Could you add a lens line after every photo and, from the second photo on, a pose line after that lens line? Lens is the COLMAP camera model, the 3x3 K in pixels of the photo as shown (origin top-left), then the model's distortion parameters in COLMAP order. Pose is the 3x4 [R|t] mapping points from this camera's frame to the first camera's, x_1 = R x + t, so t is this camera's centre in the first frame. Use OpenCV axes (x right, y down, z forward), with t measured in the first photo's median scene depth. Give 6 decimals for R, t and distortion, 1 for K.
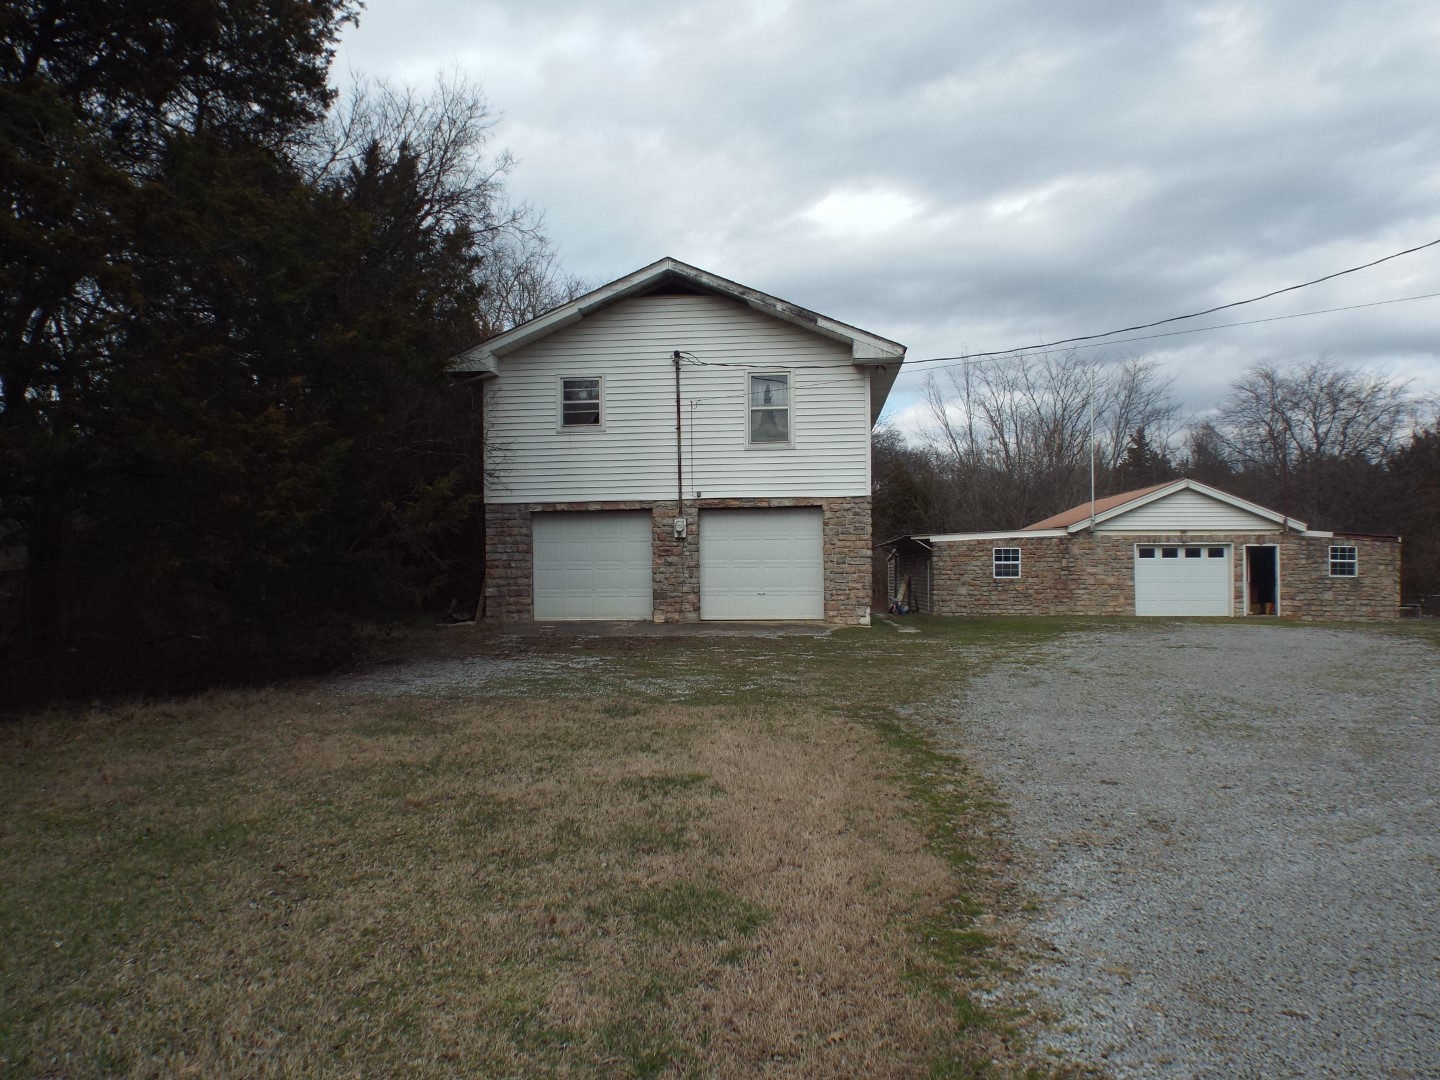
lens RADIAL K [[1106.4, 0, 720.0], [0, 1106.4, 540.0], [0, 0, 1]] dist [0.002841, 0.009713]
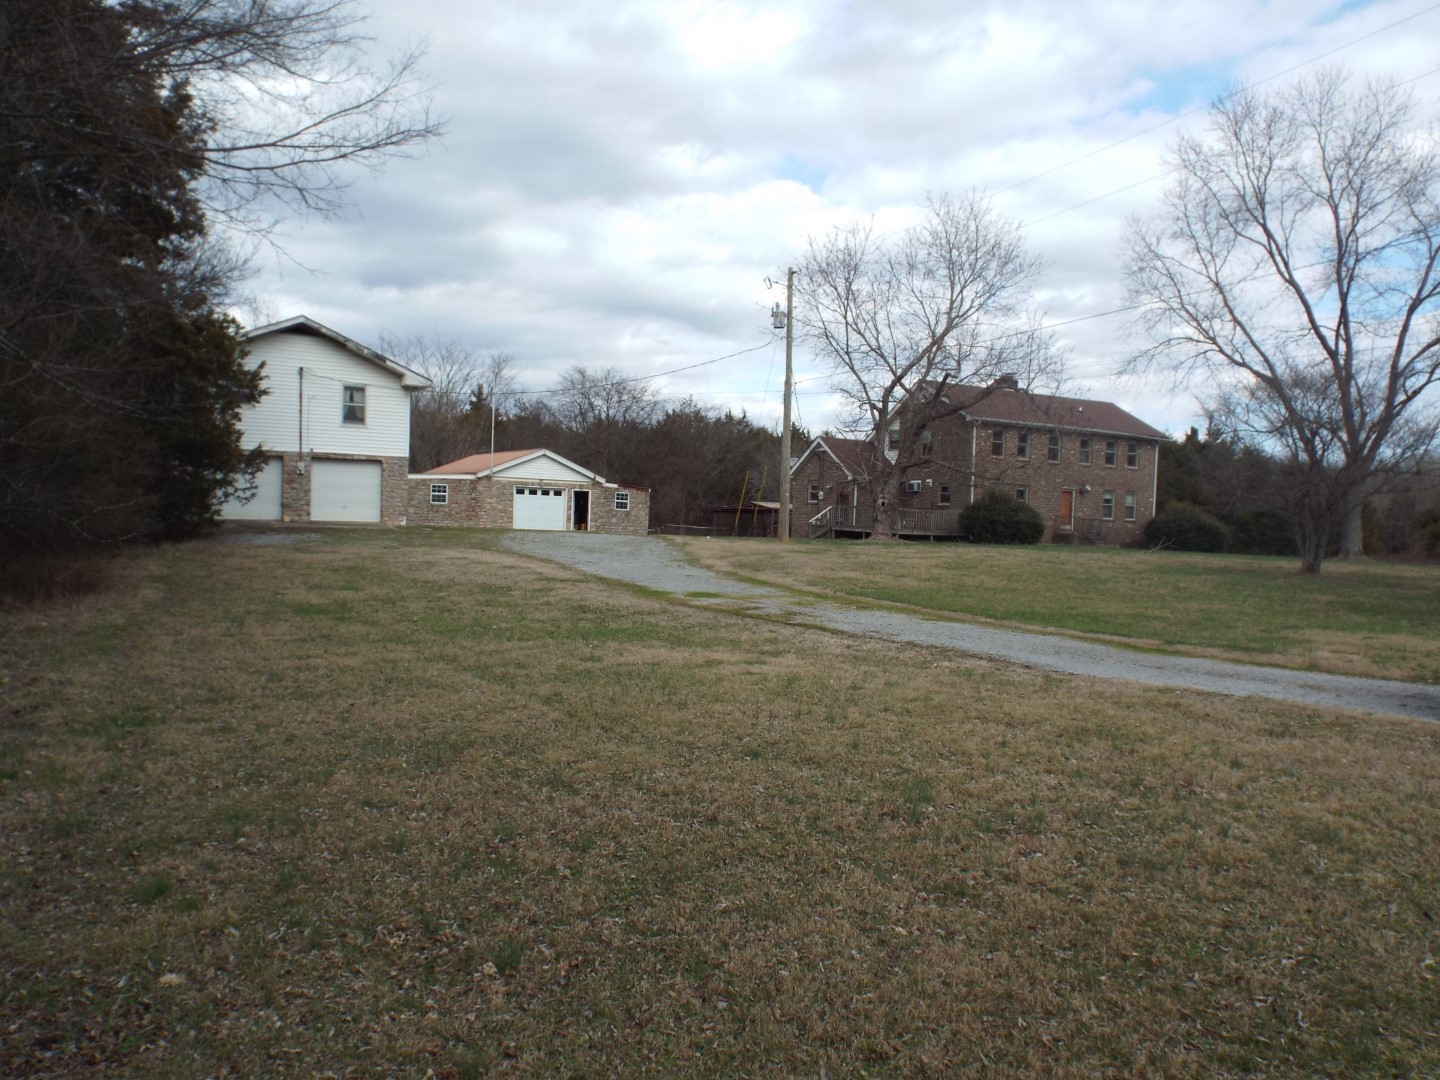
lens RADIAL K [[1095.3, 0, 720.0], [0, 1095.3, 540.0], [0, 0, 1]] dist [-0.006295, -0.007952]
pose [[0.819321, 0.019846, 0.572992, -0.330200], [-0.057788, 0.997170, 0.048093, -0.013084], [-0.570416, -0.072515, 0.818149, -0.558237]]
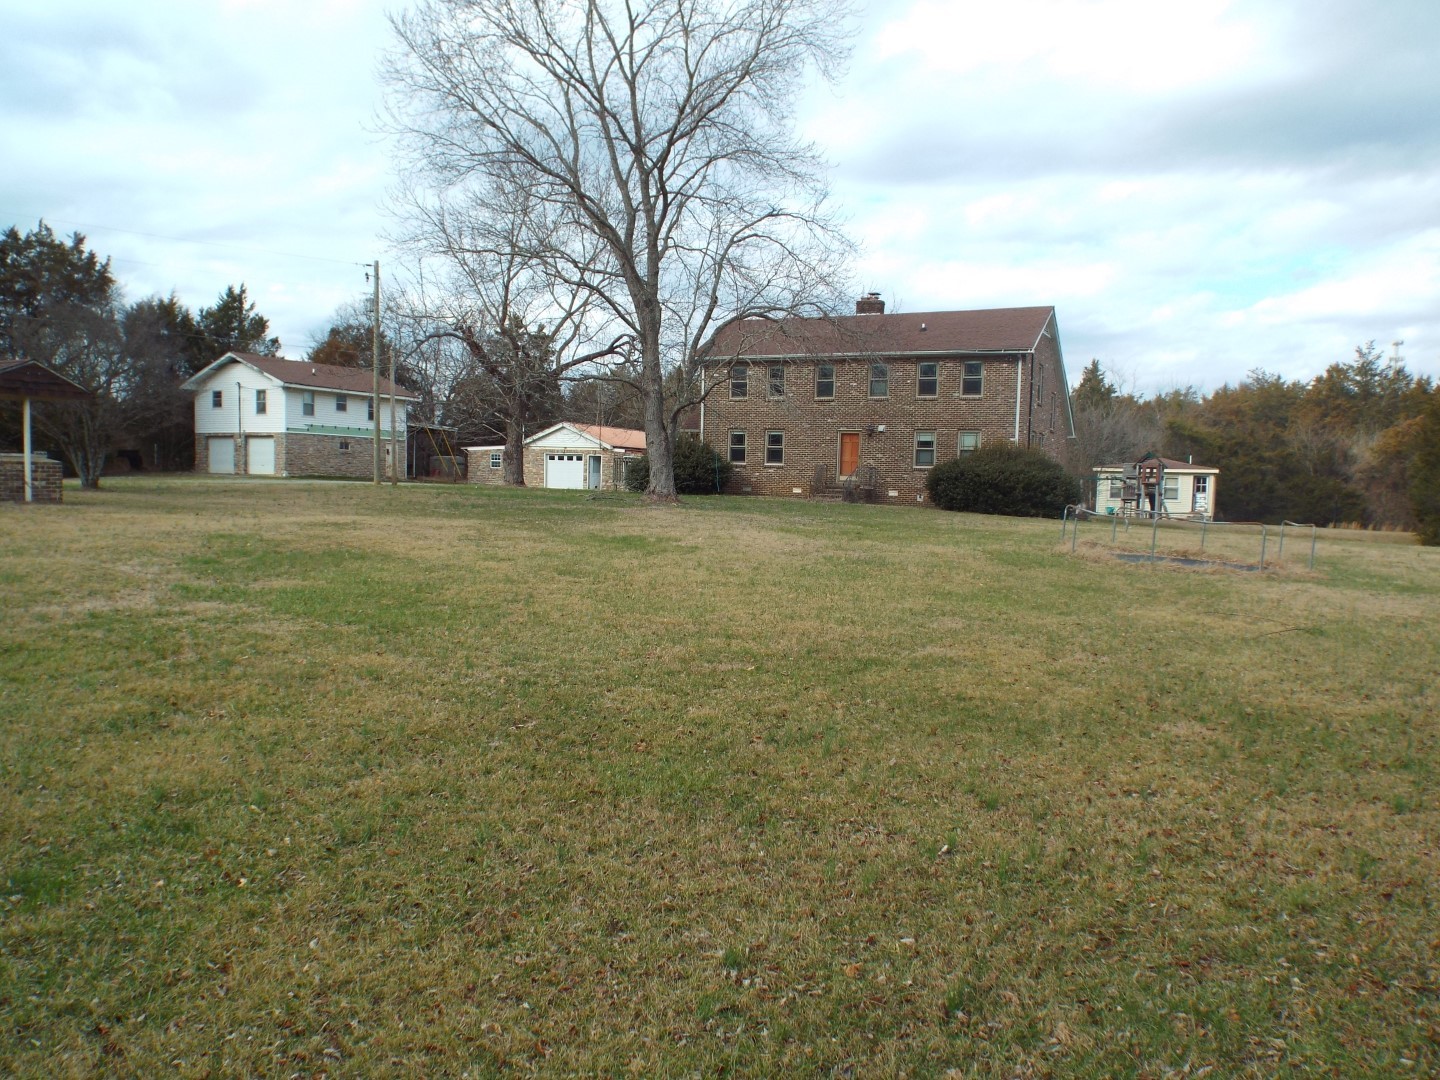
lens RADIAL K [[1106.4, 0, 720.0], [0, 1106.4, 540.0], [0, 0, 1]] dist [0.002841, 0.009713]
pose [[0.908721, 0.054595, -0.413818, 1.632696], [-0.020885, 0.996115, 0.085553, -0.020516], [0.416881, -0.069101, 0.906330, -0.812063]]
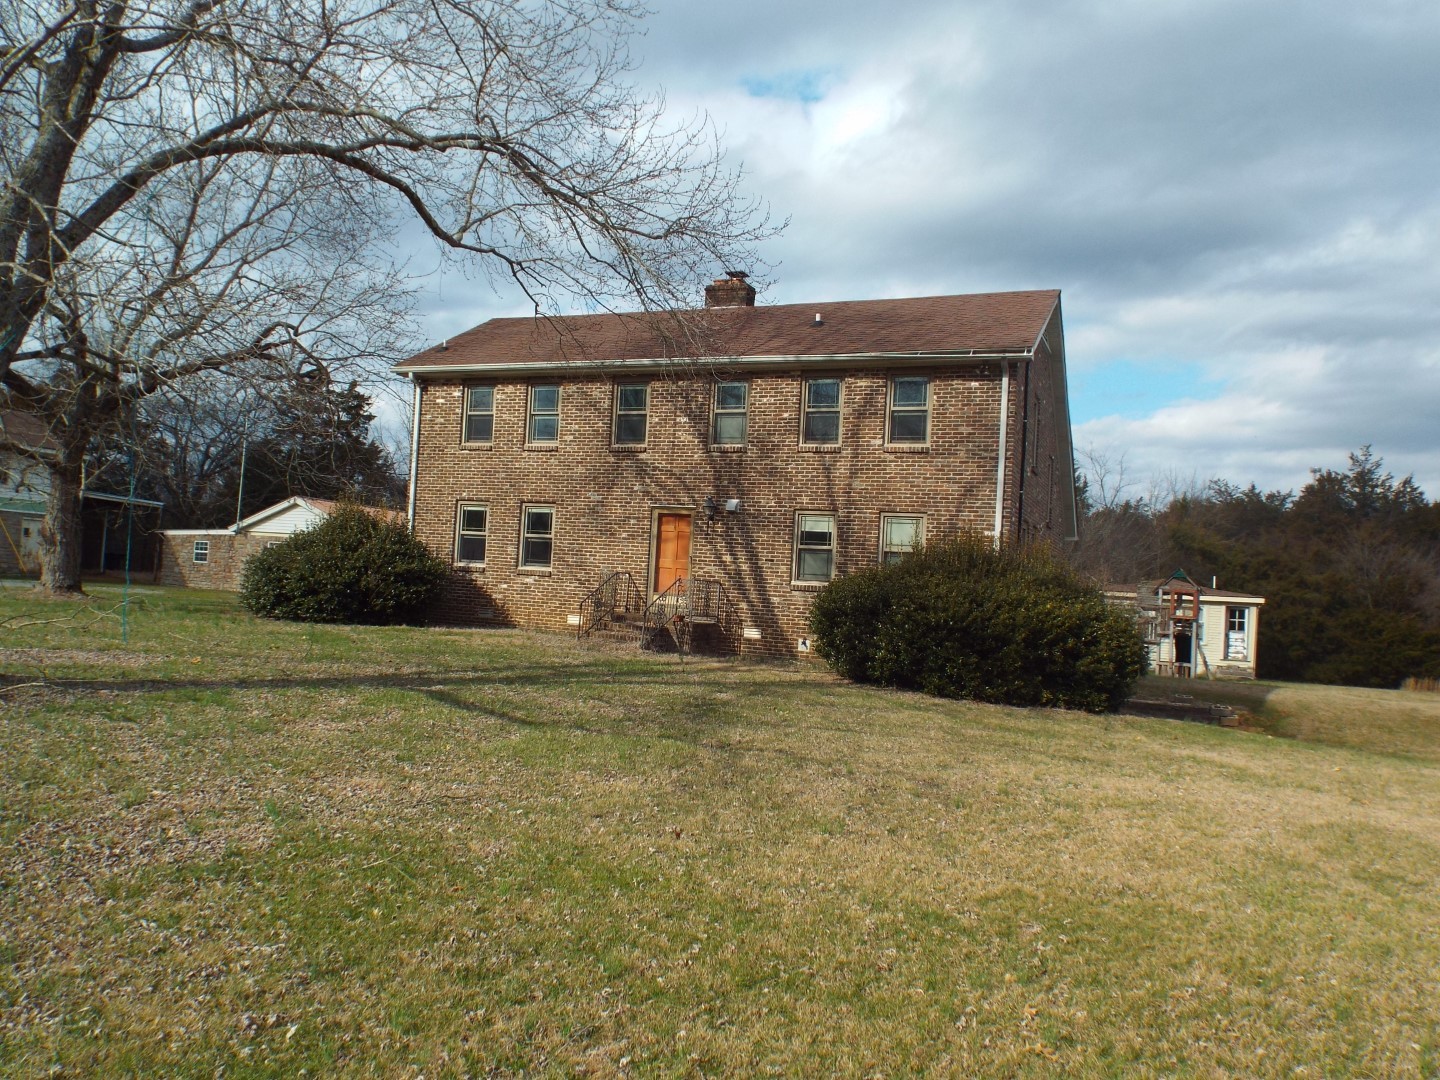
lens RADIAL K [[1095.3, 0, 720.0], [0, 1095.3, 540.0], [0, 0, 1]] dist [-0.006295, -0.007952]
pose [[0.931858, 0.045384, -0.359974, 1.475815], [-0.053521, 0.998486, -0.012662, -0.013431], [0.358855, 0.031065, 0.932876, -0.091368]]
